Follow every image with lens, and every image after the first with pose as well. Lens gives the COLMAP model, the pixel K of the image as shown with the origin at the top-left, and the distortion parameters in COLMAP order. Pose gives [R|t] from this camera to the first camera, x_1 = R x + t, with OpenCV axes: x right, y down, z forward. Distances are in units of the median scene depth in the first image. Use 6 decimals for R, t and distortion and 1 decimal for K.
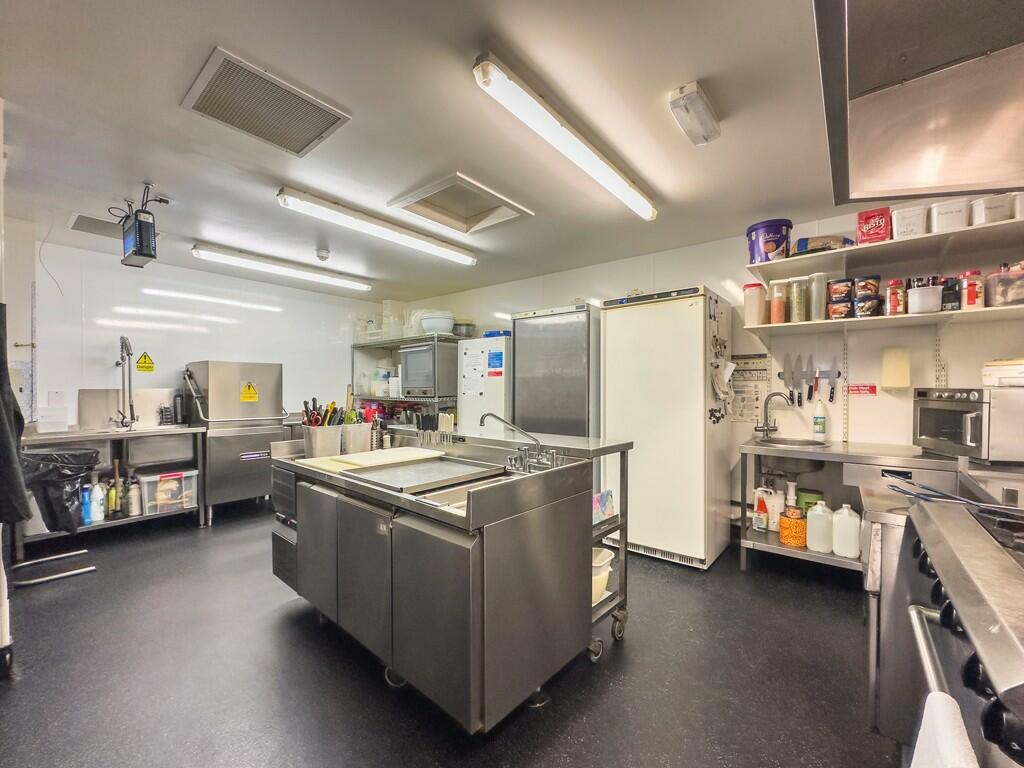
lens RADIAL K [[412.2, 0, 512.8], [0, 412.2, 391.2], [0, 0, 1]] dist [0.002021, 0.000222]
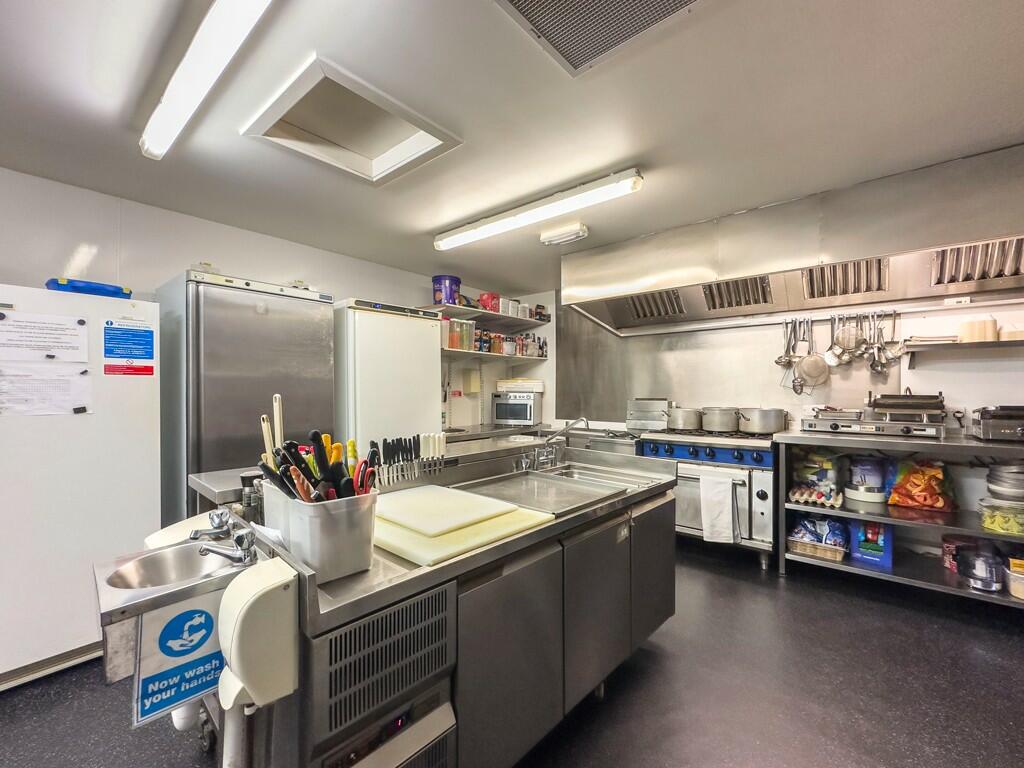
lens RADIAL K [[433.2, 0, 514.5], [0, 433.2, 386.4], [0, 0, 1]] dist [-0.001541, 0.000205]
pose [[0.024181, 0.003419, 0.999702, -0.722659], [0.004289, 0.999985, -0.003524, -0.021945], [-0.999698, 0.004372, 0.024166, 0.628078]]
